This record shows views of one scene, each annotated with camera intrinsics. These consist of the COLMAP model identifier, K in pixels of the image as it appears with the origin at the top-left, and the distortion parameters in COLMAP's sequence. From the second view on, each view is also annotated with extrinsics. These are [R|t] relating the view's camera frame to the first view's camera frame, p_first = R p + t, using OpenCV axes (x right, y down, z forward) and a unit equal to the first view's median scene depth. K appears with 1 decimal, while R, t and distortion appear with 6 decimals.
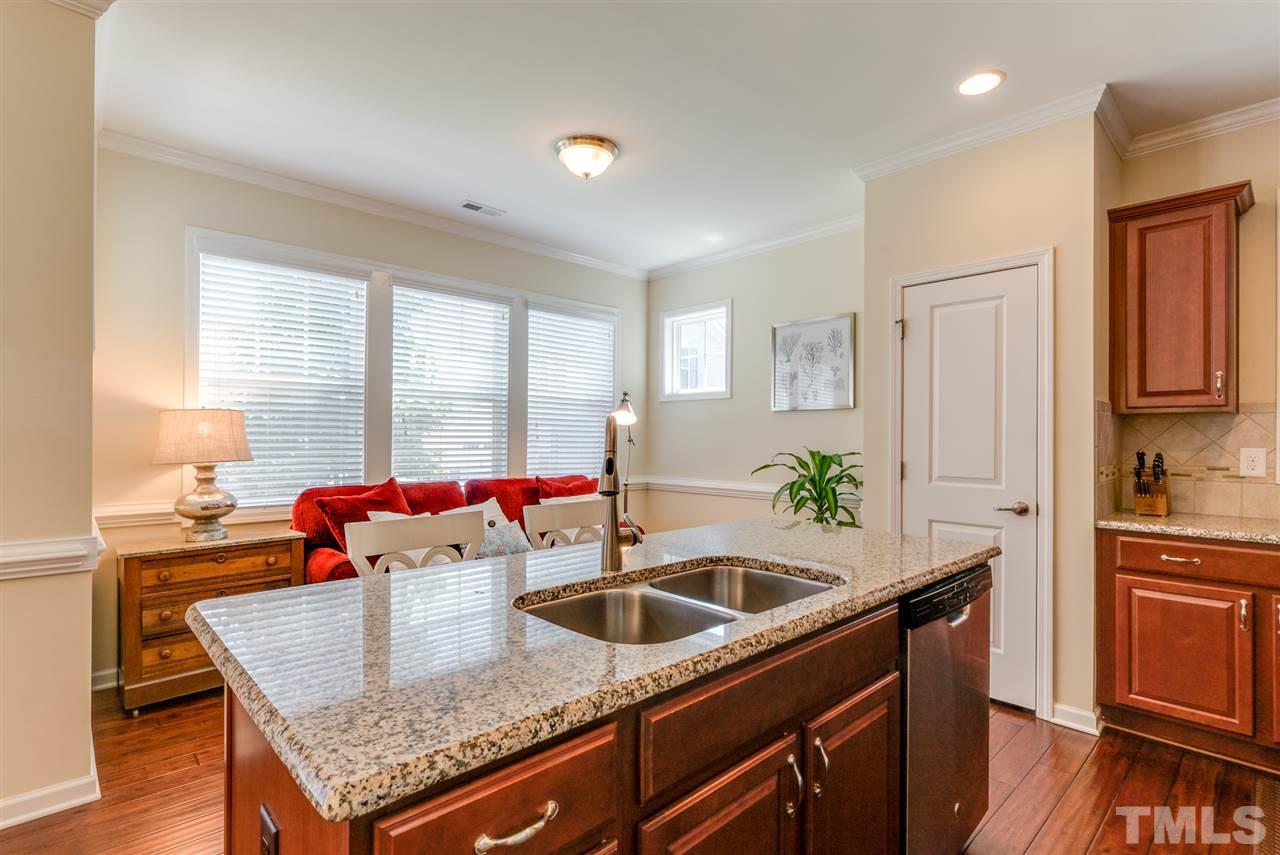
lens RADIAL K [[622.1, 0, 601.8], [0, 622.1, 431.7], [0, 0, 1]] dist [0.000776, -0.000109]
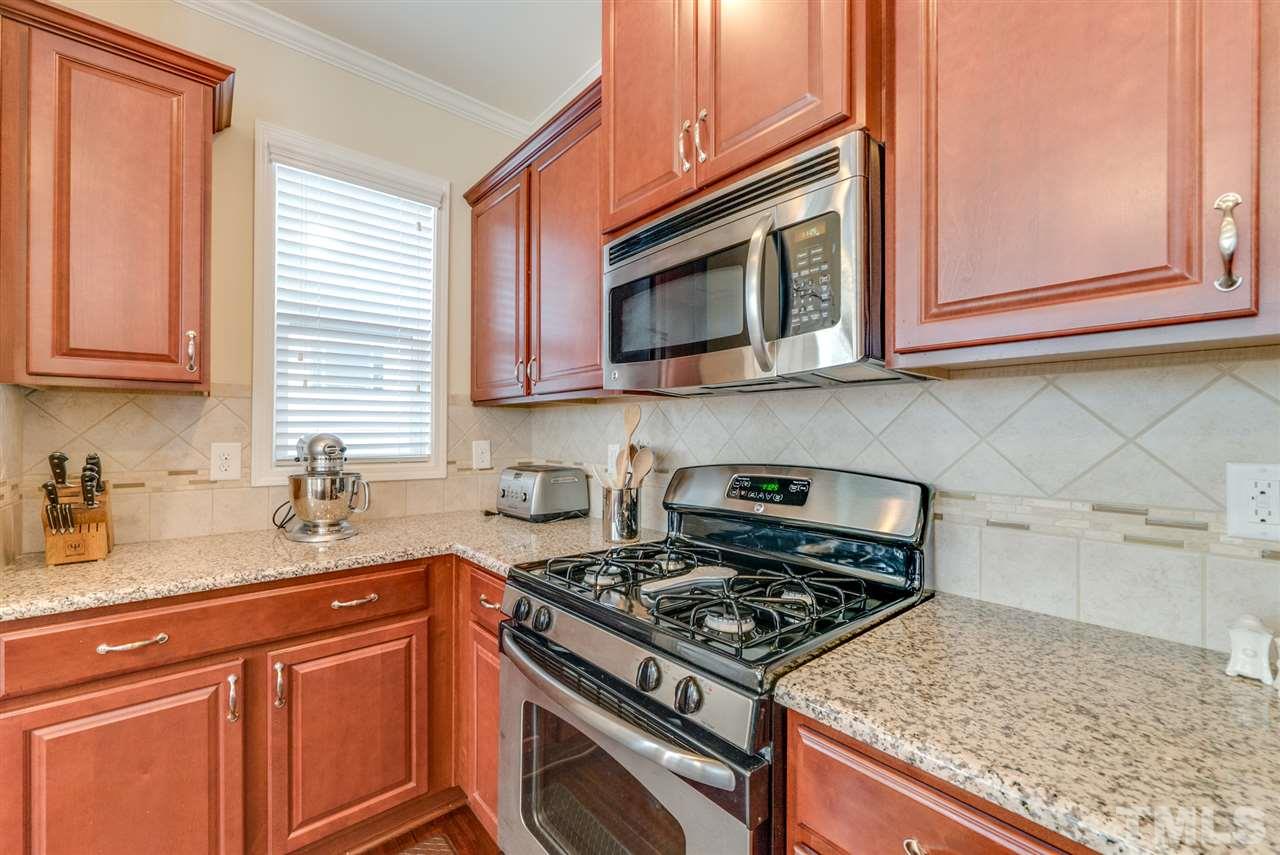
lens RADIAL K [[510.4, 0, 639.2], [0, 510.4, 431.3], [0, 0, 1]] dist [-0.000669, -0.000116]
pose [[0.019305, -0.002848, 0.999810, 0.418892], [-0.009213, 0.999953, 0.003026, 0.005446], [-0.999771, -0.009270, 0.019277, 0.469818]]
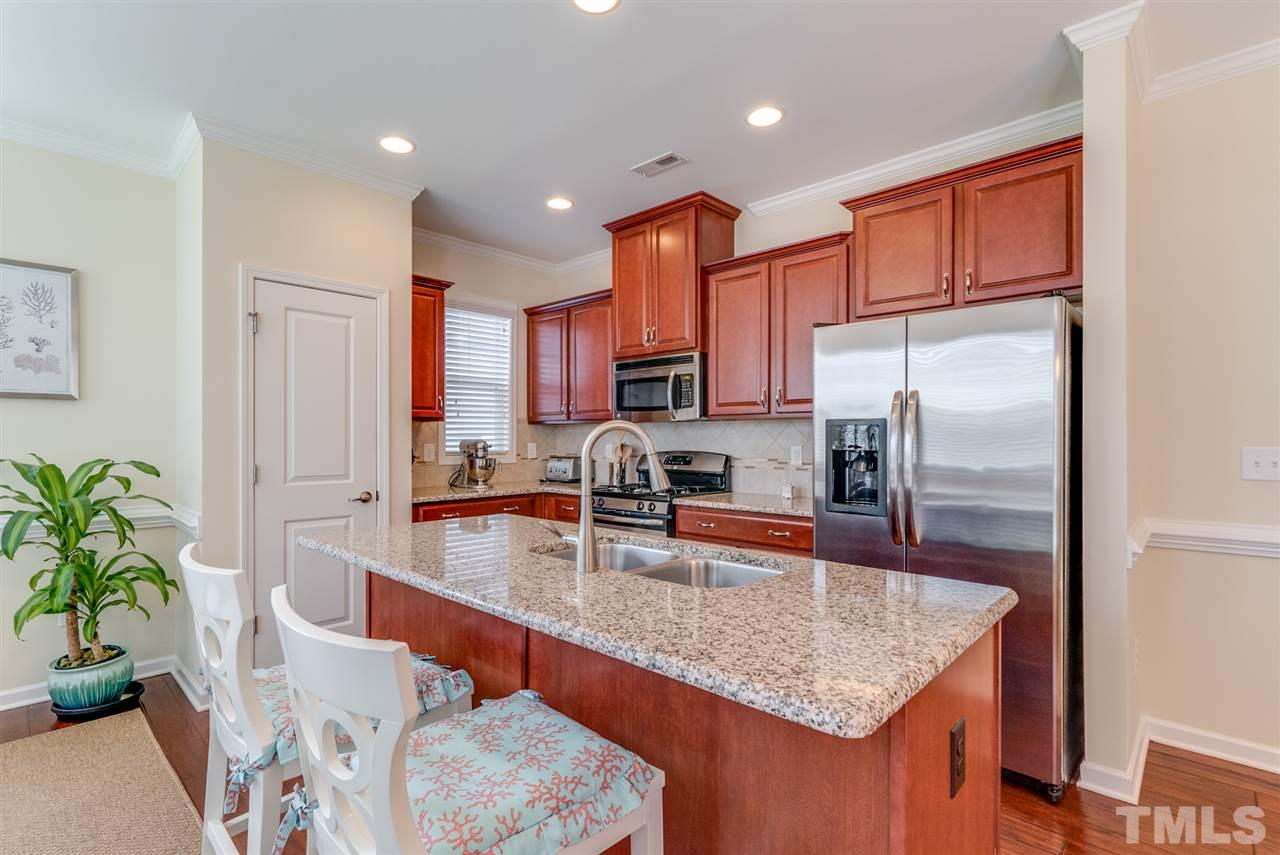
lens RADIAL K [[596.9, 0, 642.4], [0, 596.9, 435.6], [0, 0, 1]] dist [0.003919, 0.000104]
pose [[-0.096867, -0.001463, 0.995296, -0.546370], [-0.006371, 0.999979, 0.000850, -0.000563], [-0.995277, -0.006259, -0.096874, 0.587828]]
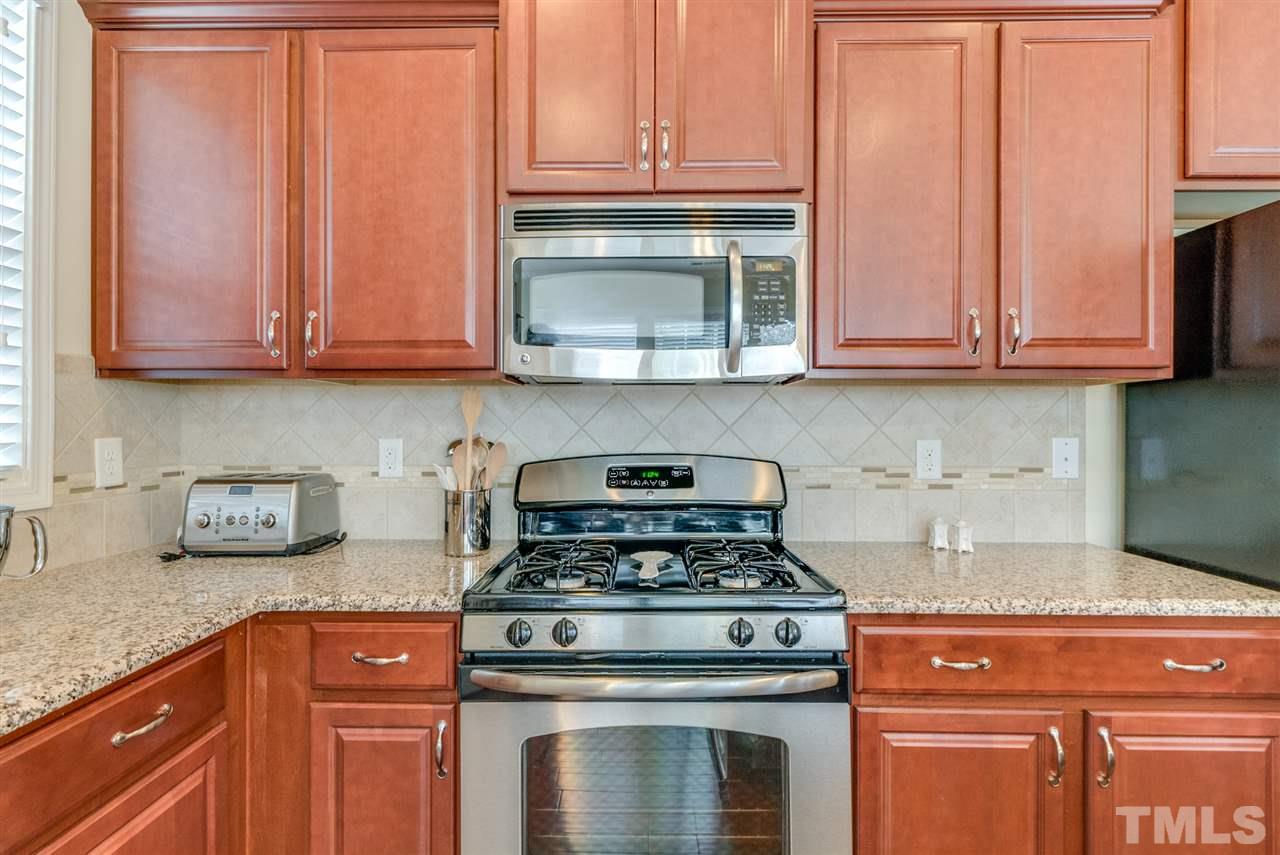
lens RADIAL K [[622.1, 0, 628.1], [0, 622.1, 427.3], [0, 0, 1]] dist [0.000776, -0.000109]
pose [[-0.730775, -0.008564, 0.682565, 0.488027], [-0.010269, 0.999946, 0.001552, 0.009667], [-0.682542, -0.005876, -0.730823, 0.834687]]
